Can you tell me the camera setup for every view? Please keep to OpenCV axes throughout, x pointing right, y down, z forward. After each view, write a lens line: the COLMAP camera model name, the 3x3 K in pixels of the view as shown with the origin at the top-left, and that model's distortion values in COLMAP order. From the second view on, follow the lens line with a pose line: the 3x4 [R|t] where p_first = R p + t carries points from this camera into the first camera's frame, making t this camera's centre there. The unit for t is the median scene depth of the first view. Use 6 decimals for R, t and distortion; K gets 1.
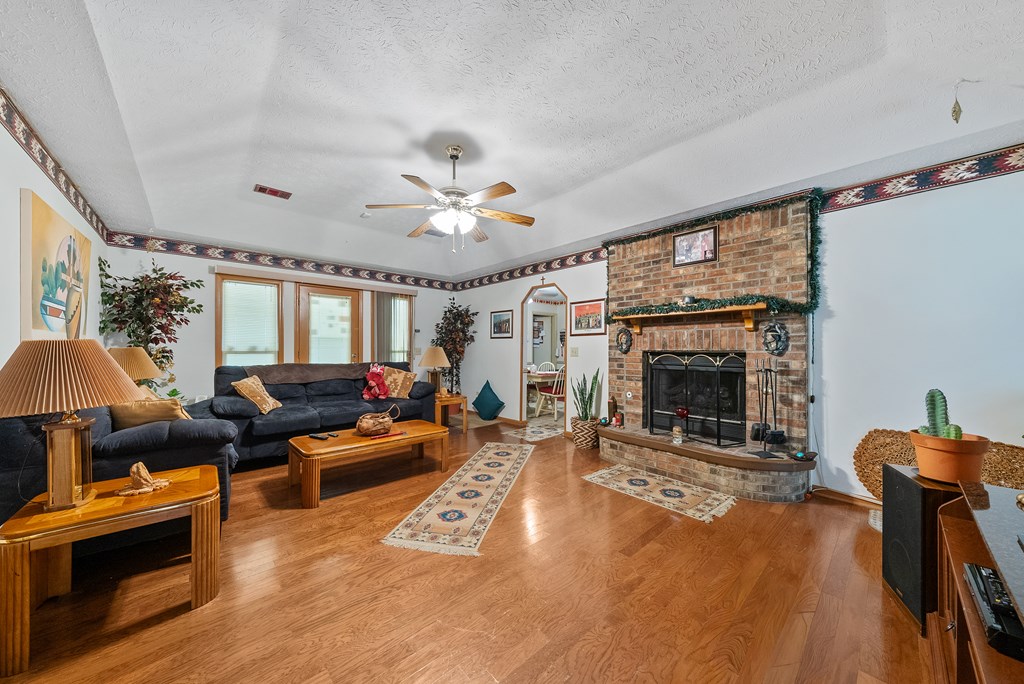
lens RADIAL K [[348.1, 0, 509.7], [0, 348.1, 339.1], [0, 0, 1]] dist [-0.002386, 0.000144]
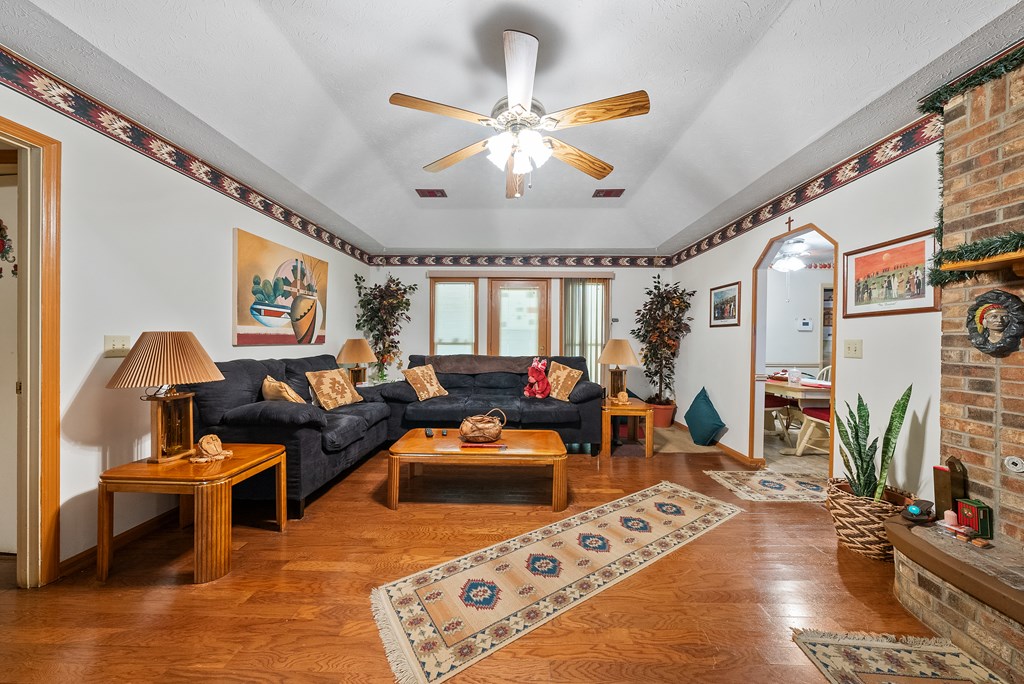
lens RADIAL K [[348.1, 0, 509.7], [0, 348.1, 339.1], [0, 0, 1]] dist [-0.002386, 0.000144]
pose [[0.728223, 0.000842, -0.685339, 0.175173], [0.012844, 0.999807, 0.014876, 0.008599], [0.685220, -0.019635, 0.728072, 0.303814]]
